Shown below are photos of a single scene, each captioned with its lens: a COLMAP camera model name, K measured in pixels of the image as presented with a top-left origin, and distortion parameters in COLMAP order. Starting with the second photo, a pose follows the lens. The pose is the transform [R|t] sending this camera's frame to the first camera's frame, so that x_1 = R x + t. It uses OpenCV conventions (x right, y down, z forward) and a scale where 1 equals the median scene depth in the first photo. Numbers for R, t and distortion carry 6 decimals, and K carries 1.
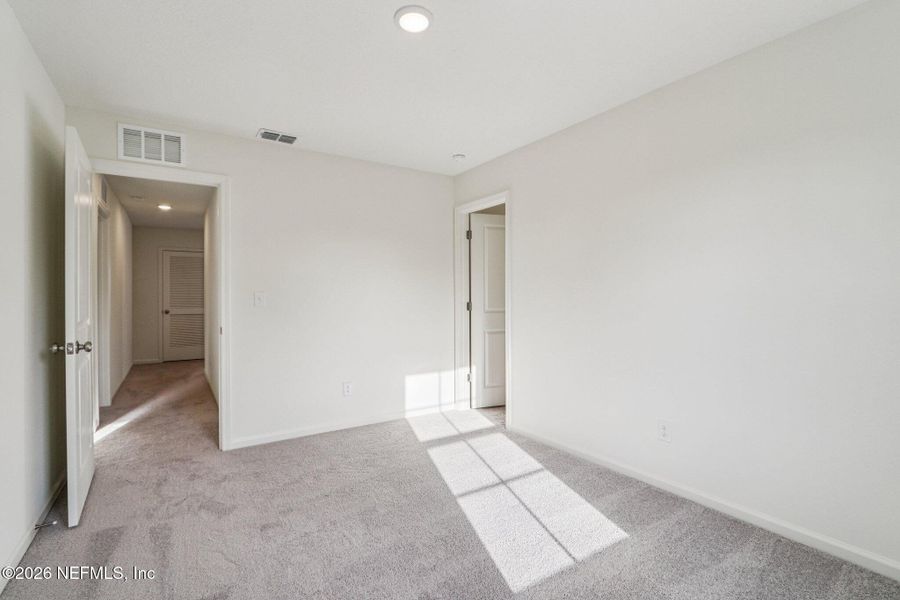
lens RADIAL K [[419.5, 0, 443.2], [0, 419.5, 300.1], [0, 0, 1]] dist [-0.025856, 0.005180]
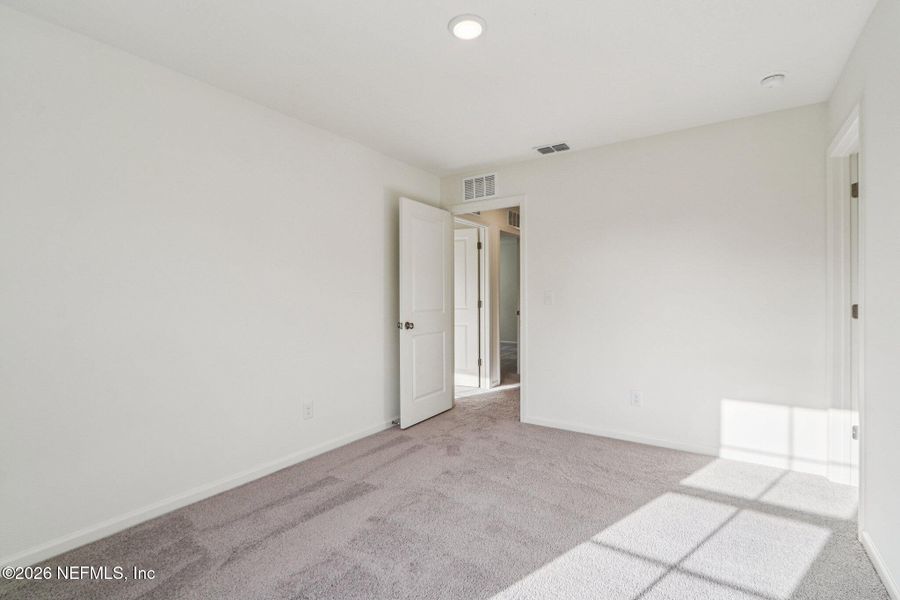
lens RADIAL K [[419.5, 0, 444.0], [0, 419.5, 297.8], [0, 0, 1]] dist [-0.025856, 0.005180]
pose [[0.373140, 0.004822, -0.927763, 0.559826], [-0.001833, 0.999988, 0.004460, -0.005680], [0.927773, 0.000036, 0.373144, 0.357678]]
